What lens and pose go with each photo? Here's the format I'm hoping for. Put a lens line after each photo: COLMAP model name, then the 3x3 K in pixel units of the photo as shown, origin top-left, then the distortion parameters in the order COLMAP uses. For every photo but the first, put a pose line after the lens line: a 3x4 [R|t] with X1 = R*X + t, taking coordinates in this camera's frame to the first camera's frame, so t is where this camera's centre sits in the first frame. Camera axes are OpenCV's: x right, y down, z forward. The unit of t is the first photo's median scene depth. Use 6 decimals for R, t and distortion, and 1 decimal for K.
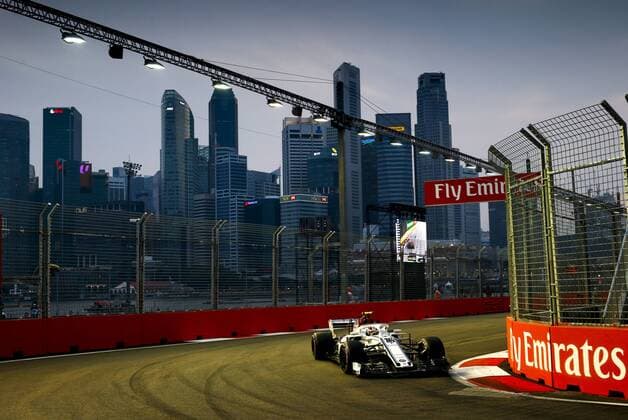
lens RADIAL K [[893.2, 0, 314.0], [0, 893.2, 210.0], [0, 0, 1]] dist [0.012192, 0.082317]
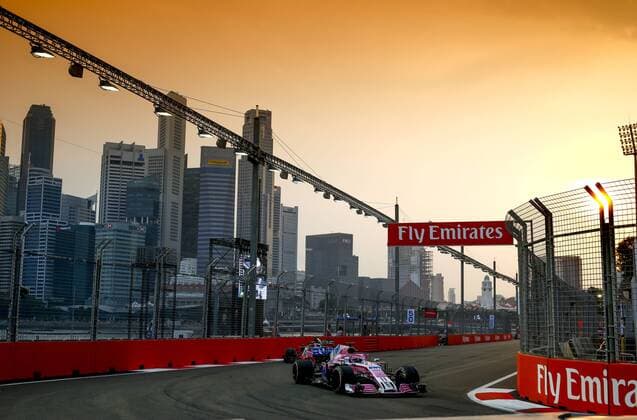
lens RADIAL K [[905.4, 0, 321.2], [0, 905.4, 208.8], [0, 0, 1]] dist [0.017446, 0.054877]
pose [[0.974203, 0.064972, 0.216118, -0.205994], [-0.056266, 0.997346, -0.046200, 0.005583], [-0.218547, 0.032848, 0.975273, -0.022956]]
